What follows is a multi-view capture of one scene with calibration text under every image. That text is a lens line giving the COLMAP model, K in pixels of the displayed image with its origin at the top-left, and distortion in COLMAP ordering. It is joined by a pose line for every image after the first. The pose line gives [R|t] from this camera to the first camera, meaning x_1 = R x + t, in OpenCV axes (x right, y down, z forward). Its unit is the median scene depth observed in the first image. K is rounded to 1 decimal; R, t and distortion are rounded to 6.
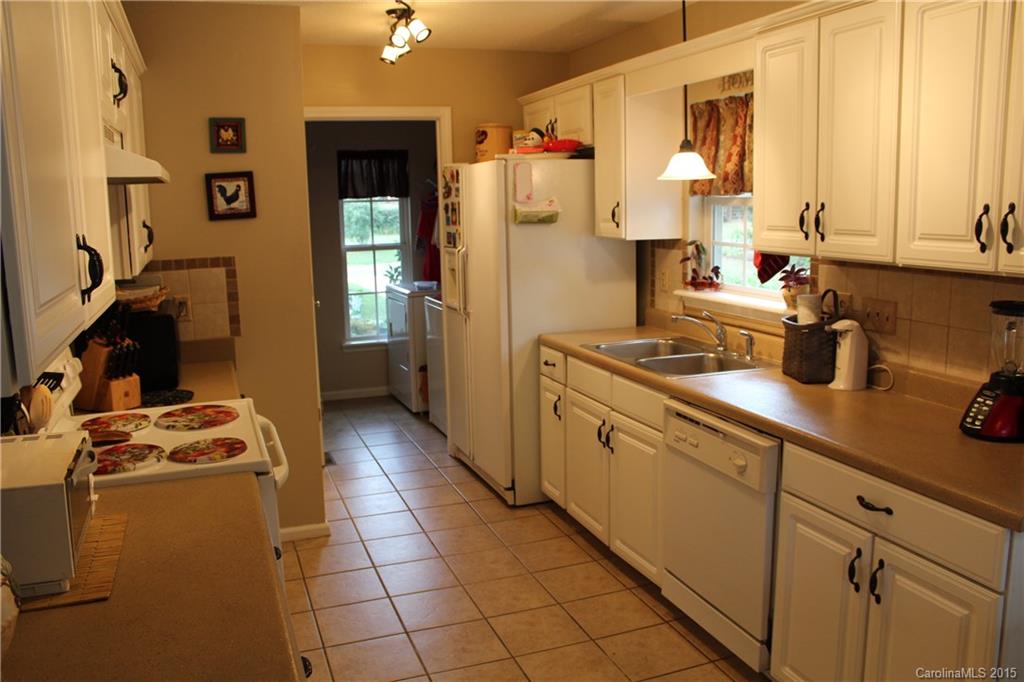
lens RADIAL K [[844.5, 0, 512.0], [0, 844.5, 341.0], [0, 0, 1]] dist [-0.090734, 0.005232]
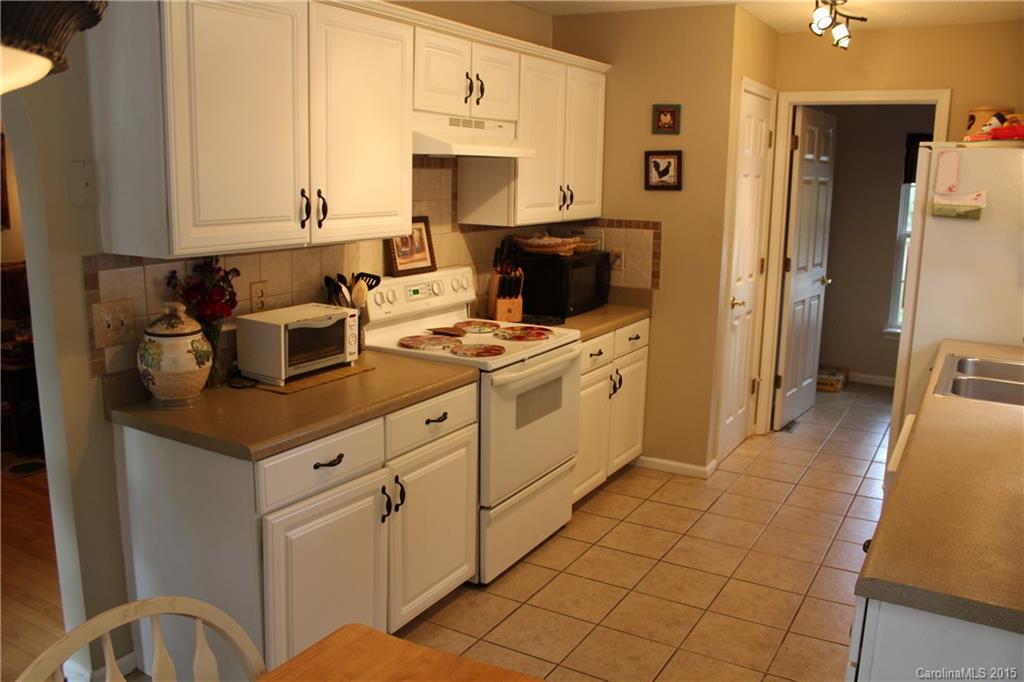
lens RADIAL K [[844.5, 0, 512.0], [0, 844.5, 341.0], [0, 0, 1]] dist [-0.090734, 0.005232]
pose [[0.632577, 0.188839, -0.751124, 0.467971], [-0.163120, 0.980551, 0.109144, -0.031214], [0.757125, 0.053481, 0.651077, 0.071691]]
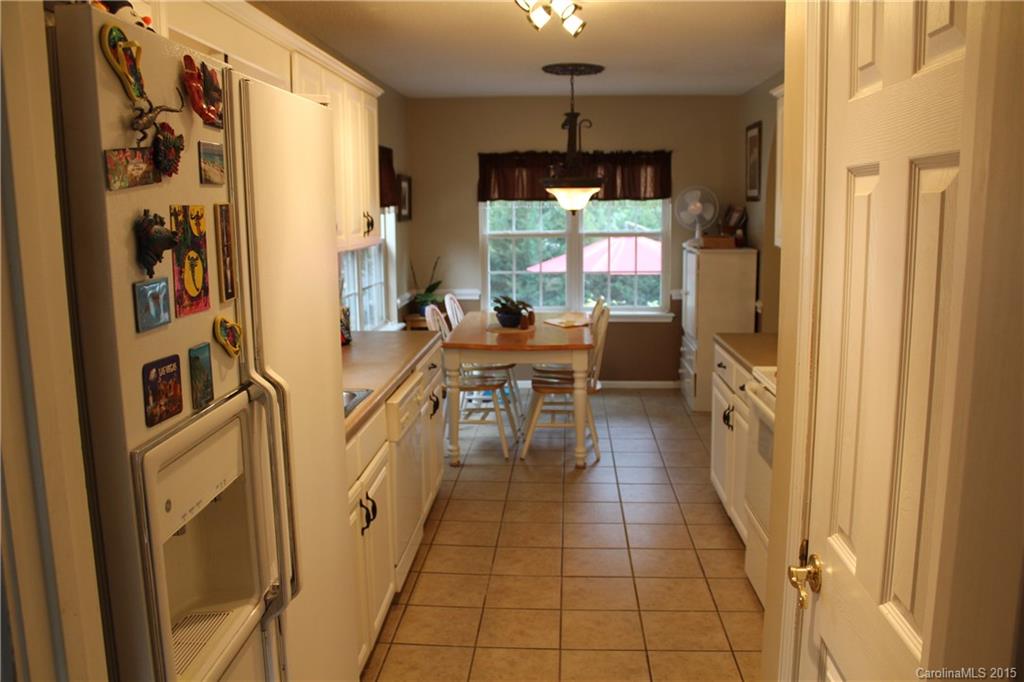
lens RADIAL K [[844.5, 0, 512.0], [0, 844.5, 341.0], [0, 0, 1]] dist [-0.090734, 0.005232]
pose [[-0.915755, -0.029945, 0.400620, -0.303095], [0.097905, 0.950516, 0.294844, -0.242950], [-0.389625, 0.309228, -0.867508, 1.511984]]
